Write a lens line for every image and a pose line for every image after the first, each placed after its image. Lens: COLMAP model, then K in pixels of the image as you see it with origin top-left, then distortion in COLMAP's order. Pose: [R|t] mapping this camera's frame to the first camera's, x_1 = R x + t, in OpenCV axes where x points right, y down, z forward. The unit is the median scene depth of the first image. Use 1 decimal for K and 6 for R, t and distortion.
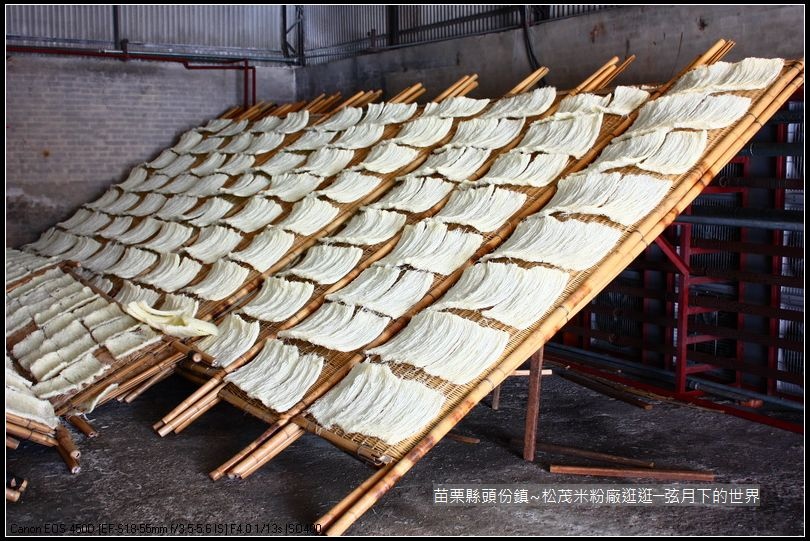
lens RADIAL K [[980.4, 0, 407.2], [0, 980.4, 277.4], [0, 0, 1]] dist [-0.075865, 0.078886]
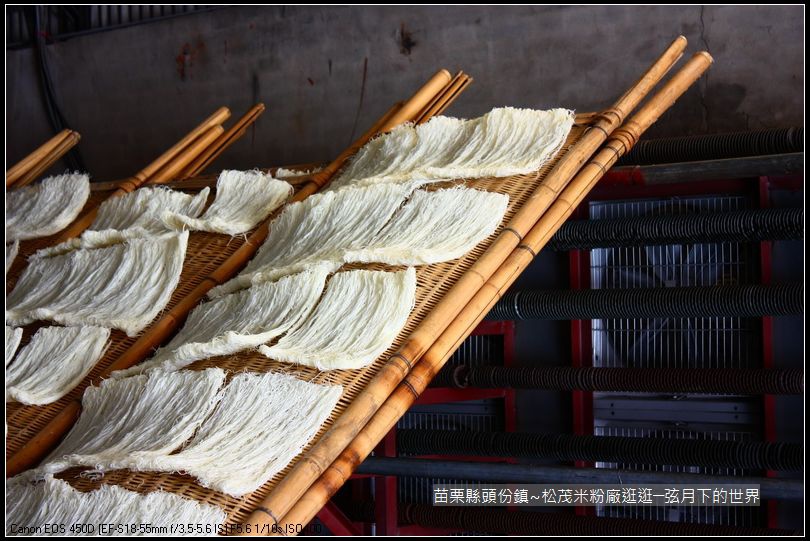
lens RADIAL K [[2042.5, 0, 405.0], [0, 2042.5, 270.5], [0, 0, 1]] dist [0.000251, 0.289818]
pose [[0.961062, -0.010794, 0.276124, 0.040211], [0.050963, 0.989020, -0.138718, -0.018239], [-0.271594, 0.147389, 0.951059, 0.101996]]
